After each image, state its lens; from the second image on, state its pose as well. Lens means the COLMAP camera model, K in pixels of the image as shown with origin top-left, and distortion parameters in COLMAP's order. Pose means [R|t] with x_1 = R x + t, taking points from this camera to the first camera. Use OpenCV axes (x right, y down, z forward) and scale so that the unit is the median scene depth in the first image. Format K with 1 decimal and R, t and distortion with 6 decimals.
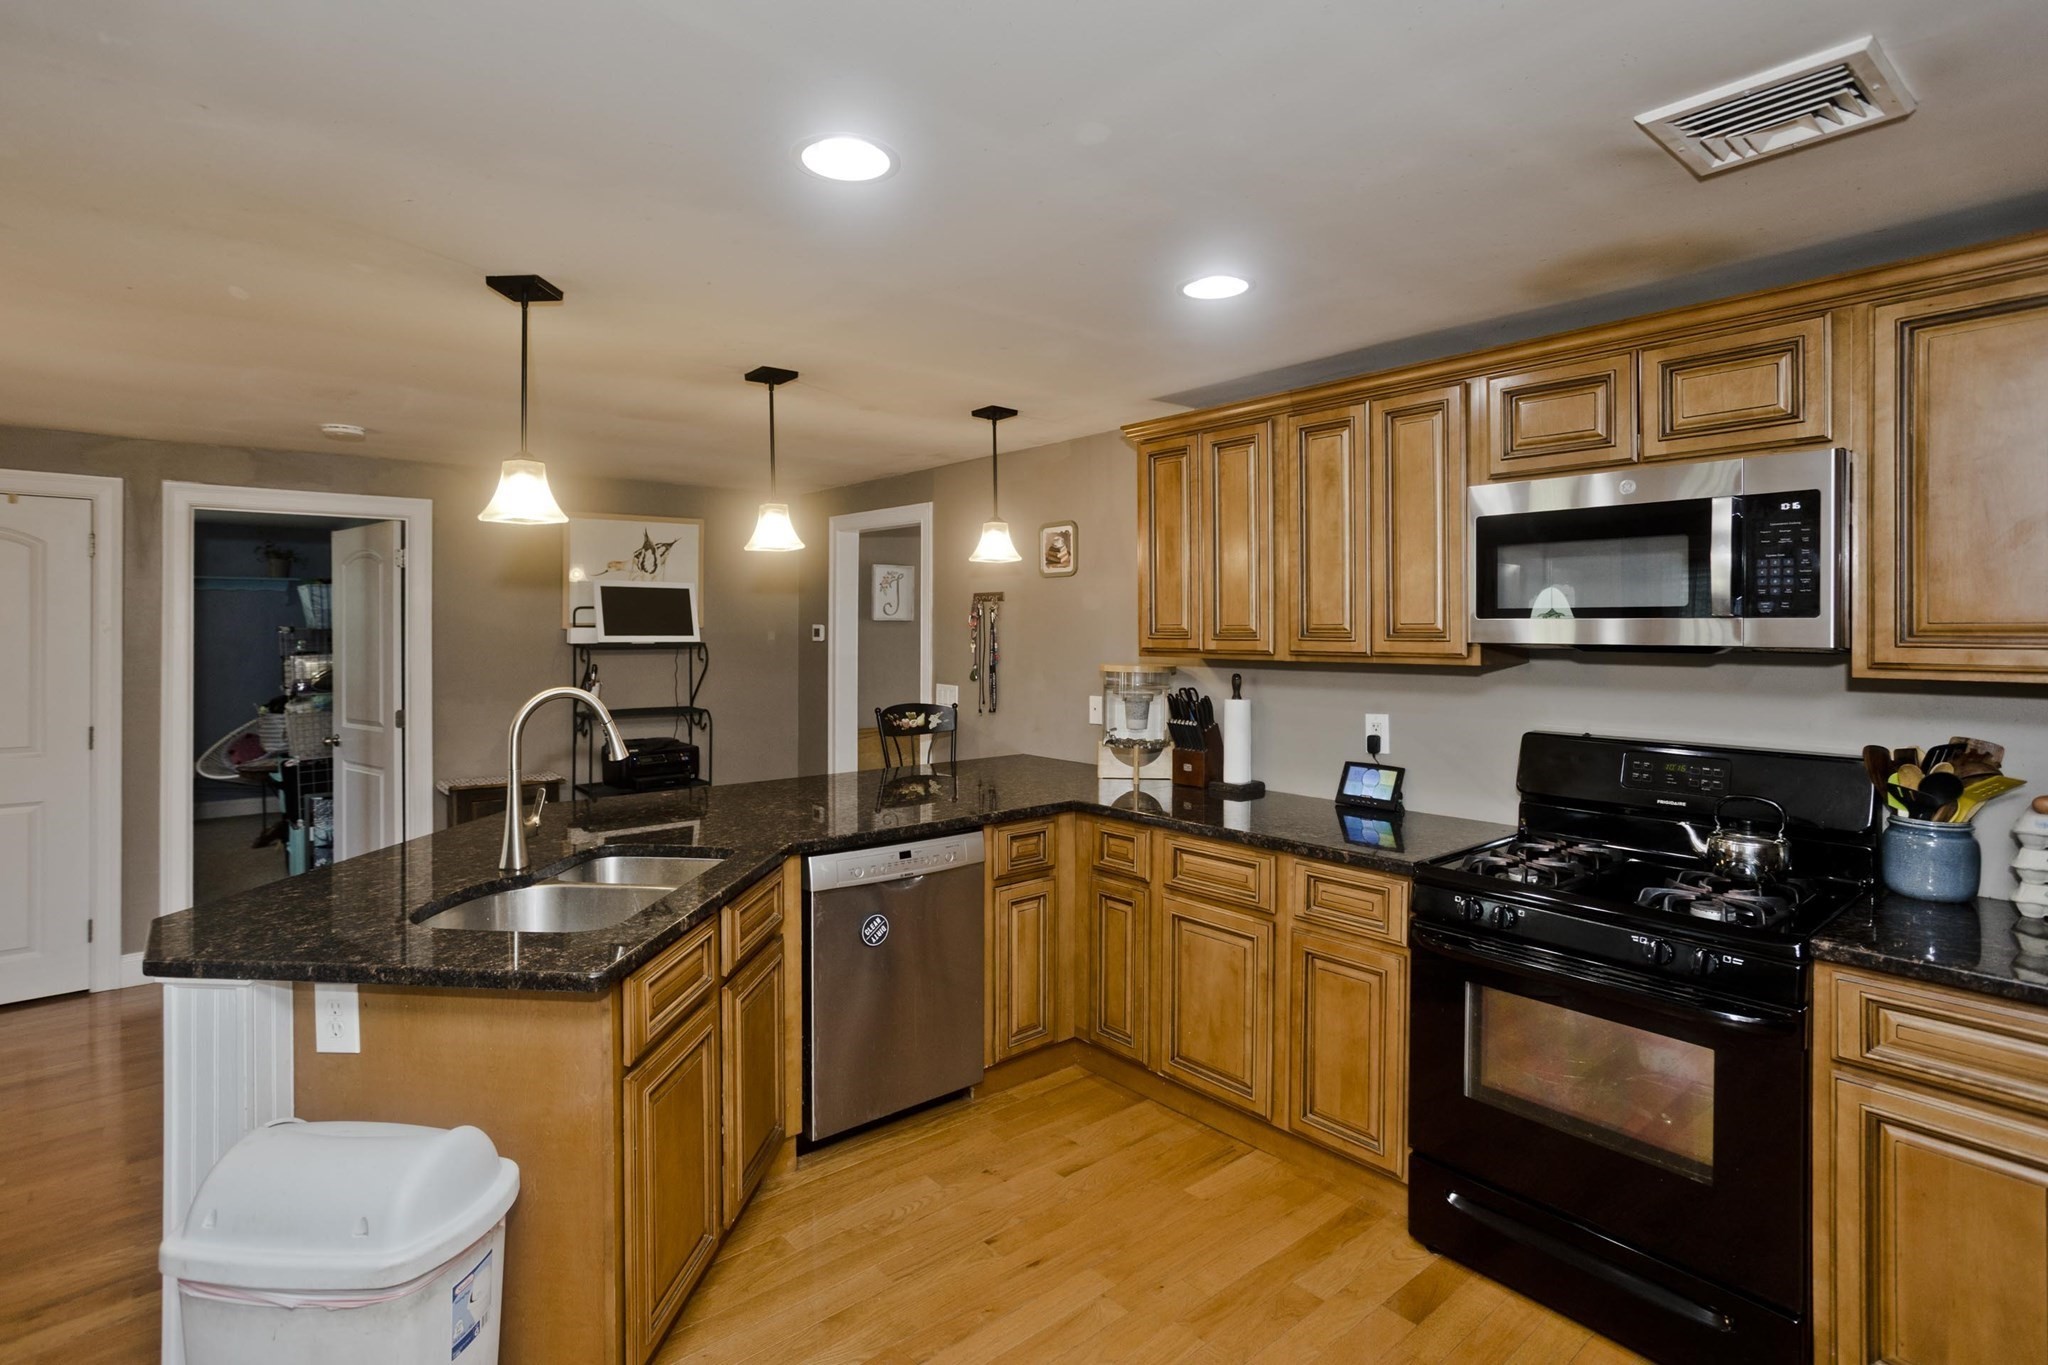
lens RADIAL K [[997.6, 0, 1022.3], [0, 997.6, 659.4], [0, 0, 1]] dist [-0.046681, 0.032618]
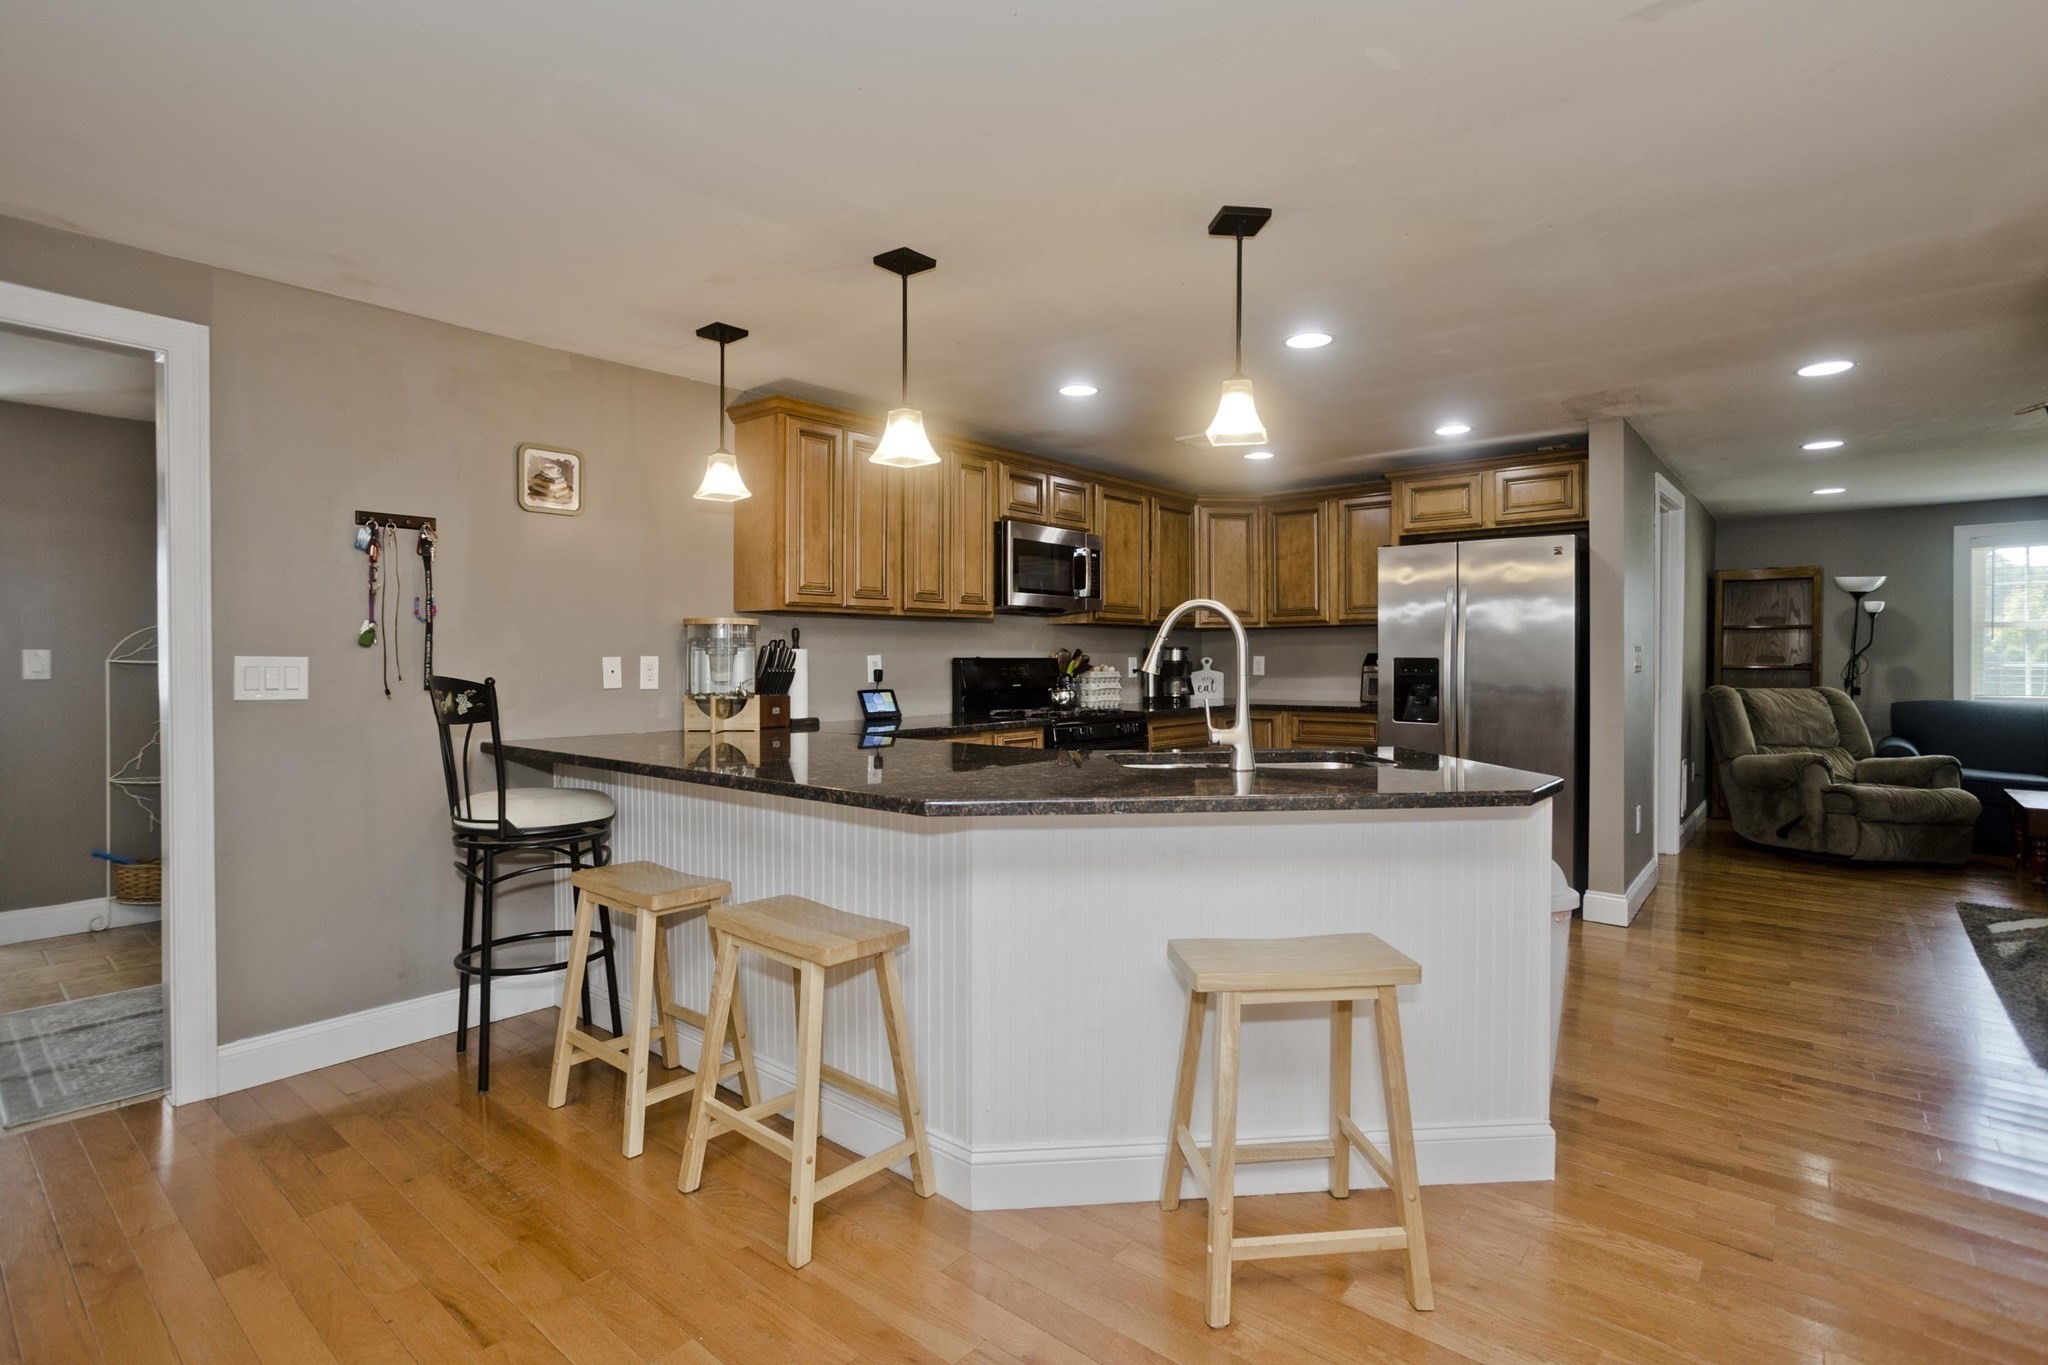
lens RADIAL K [[997.6, 0, 1022.3], [0, 997.6, 659.4], [0, 0, 1]] dist [-0.046681, 0.032618]
pose [[-0.166827, -0.008877, 0.985946, -0.958500], [0.027925, 0.999516, 0.013725, 0.041148], [-0.985591, 0.029822, -0.166499, 0.888325]]
